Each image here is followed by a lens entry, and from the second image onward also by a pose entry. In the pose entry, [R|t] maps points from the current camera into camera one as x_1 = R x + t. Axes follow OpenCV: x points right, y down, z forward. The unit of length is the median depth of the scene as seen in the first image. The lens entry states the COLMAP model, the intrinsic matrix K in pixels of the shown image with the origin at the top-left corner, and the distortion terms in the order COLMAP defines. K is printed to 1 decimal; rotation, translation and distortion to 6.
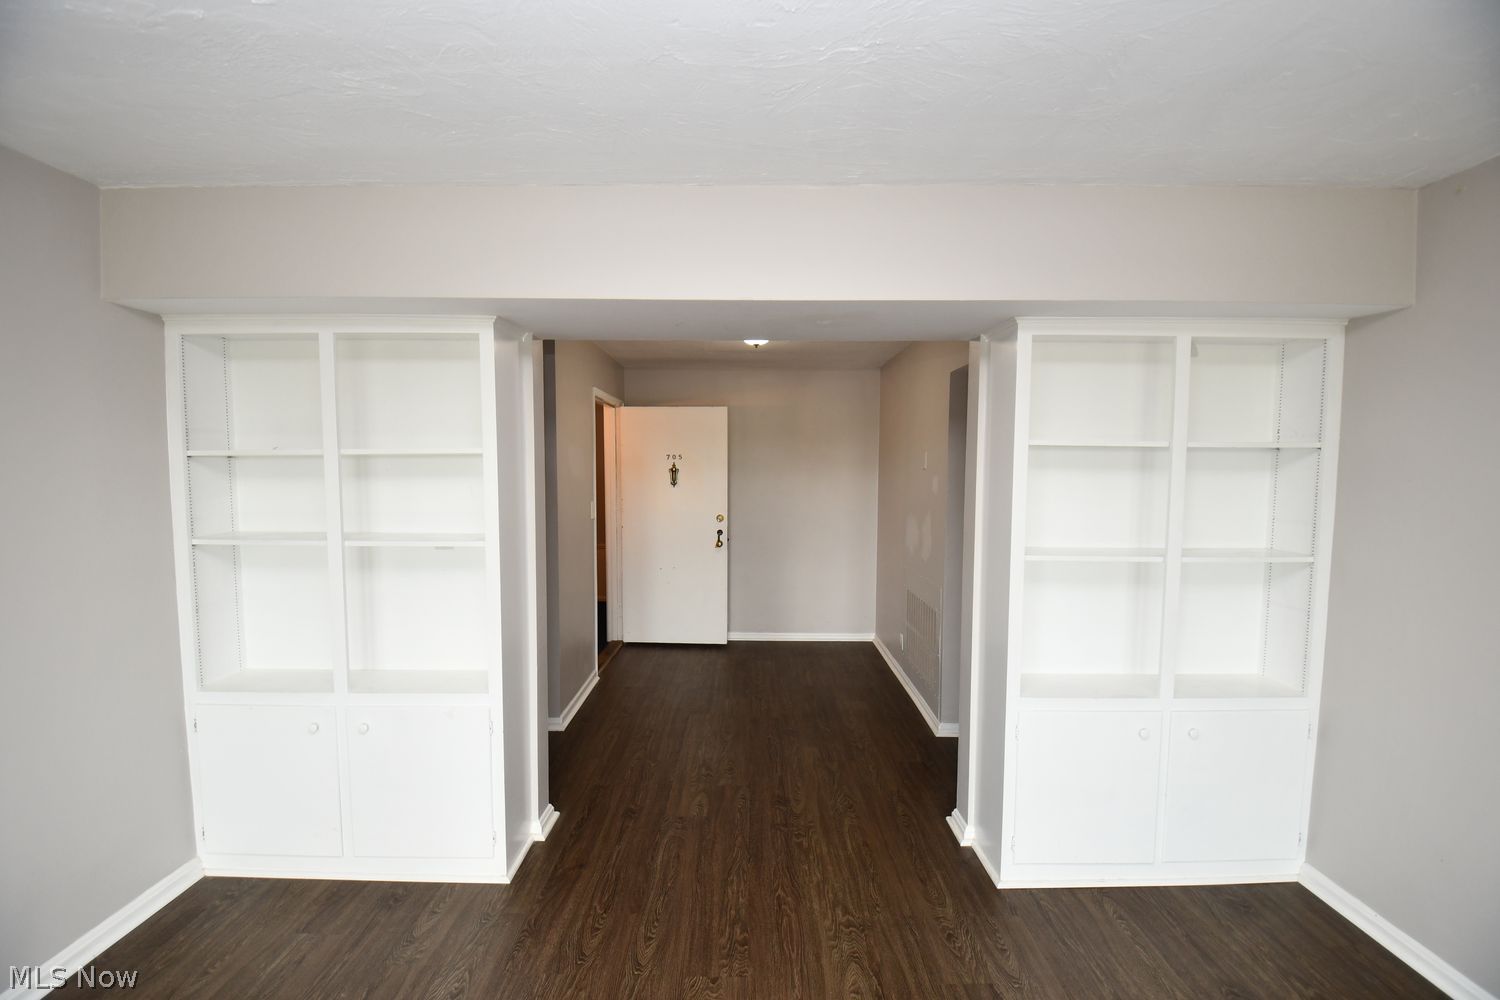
lens RADIAL K [[659.5, 0, 730.4], [0, 659.5, 537.3], [0, 0, 1]] dist [-0.015320, -0.007617]
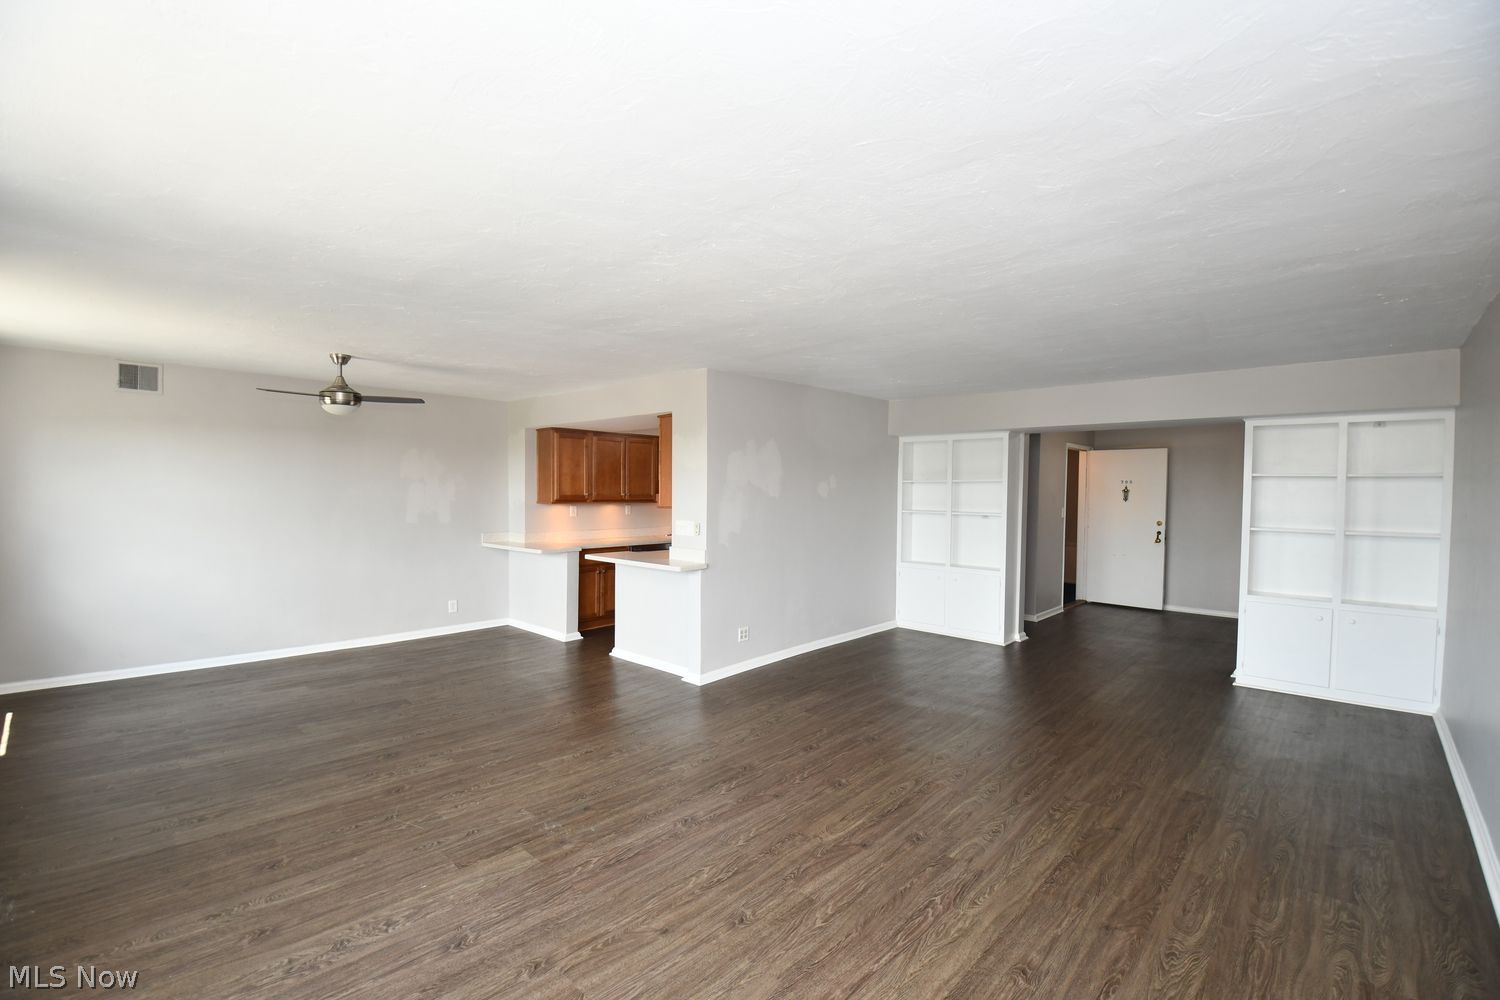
lens RADIAL K [[659.5, 0, 760.8], [0, 659.5, 514.4], [0, 0, 1]] dist [-0.015320, -0.007617]
pose [[0.758001, 0.026447, -0.651717, 0.265868], [-0.074913, 0.996095, -0.046709, 0.087646], [0.647937, 0.084228, 0.757023, -0.703464]]
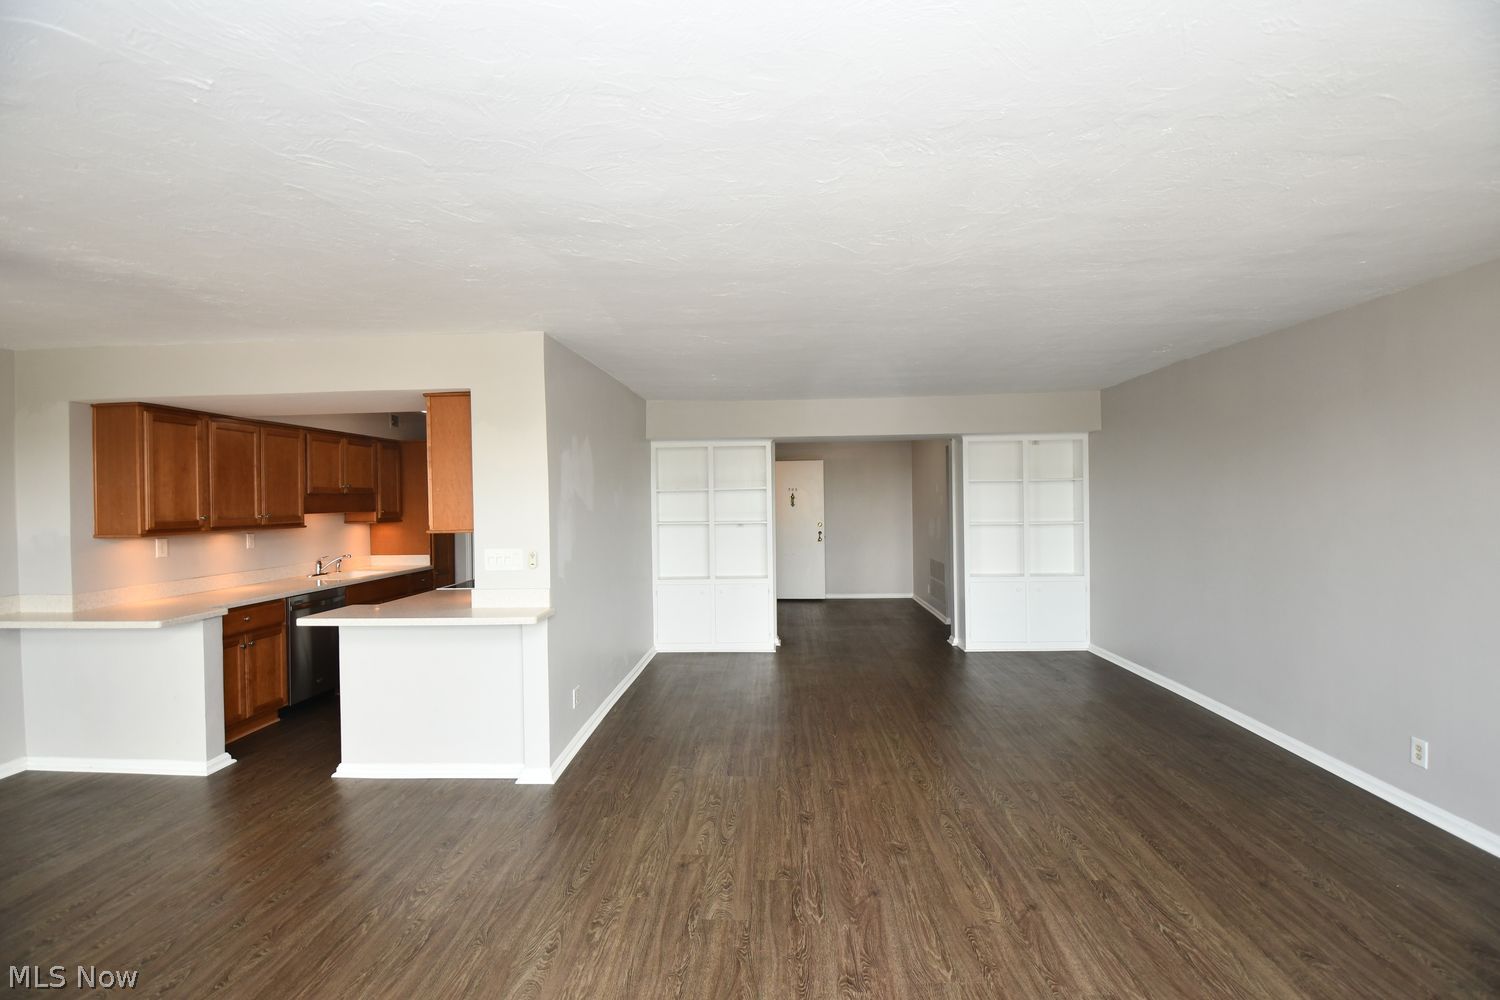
lens RADIAL K [[659.5, 0, 759.8], [0, 659.5, 501.7], [0, 0, 1]] dist [-0.015320, -0.007617]
pose [[0.999766, -0.020708, -0.006304, -0.160083], [0.019945, 0.994427, -0.103526, 0.086336], [0.008413, 0.103376, 0.994607, -0.706516]]
